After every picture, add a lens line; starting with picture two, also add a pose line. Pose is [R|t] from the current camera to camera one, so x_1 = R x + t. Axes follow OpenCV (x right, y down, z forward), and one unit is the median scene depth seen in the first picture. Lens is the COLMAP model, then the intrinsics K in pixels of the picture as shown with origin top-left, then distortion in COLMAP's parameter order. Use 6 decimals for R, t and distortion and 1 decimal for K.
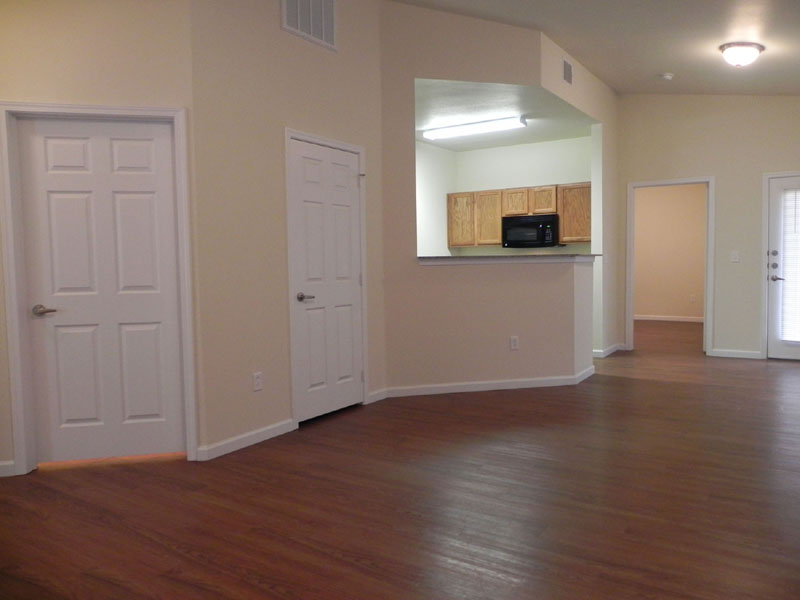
lens RADIAL K [[614.9, 0, 400.0], [0, 614.9, 300.0], [0, 0, 1]] dist [0.009692, -0.004871]
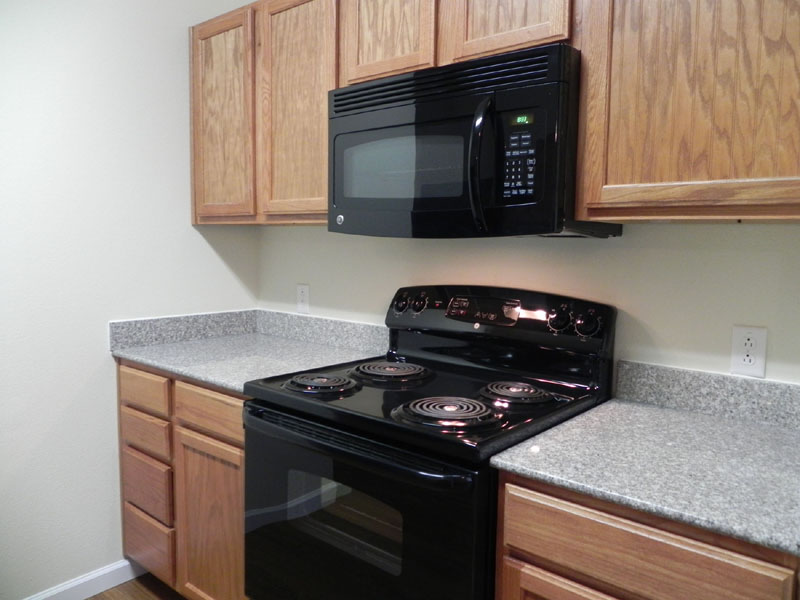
lens RADIAL K [[614.9, 0, 400.0], [0, 614.9, 300.0], [0, 0, 1]] dist [0.009692, -0.004871]
pose [[0.992728, 0.044978, -0.111662, 0.223956], [-0.041512, 0.998587, 0.033173, -0.070663], [0.112996, -0.028296, 0.993192, 0.800692]]
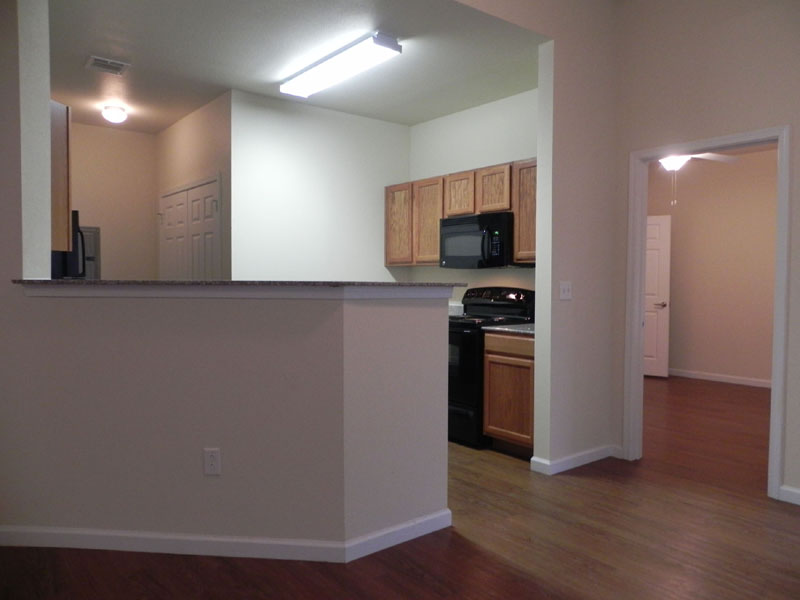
lens RADIAL K [[614.9, 0, 400.0], [0, 614.9, 300.0], [0, 0, 1]] dist [0.009692, -0.004871]
pose [[0.950902, 0.031519, -0.307883, 0.330572], [-0.040446, 0.998925, -0.022654, -0.037243], [0.306838, 0.033995, 0.951155, 0.401747]]
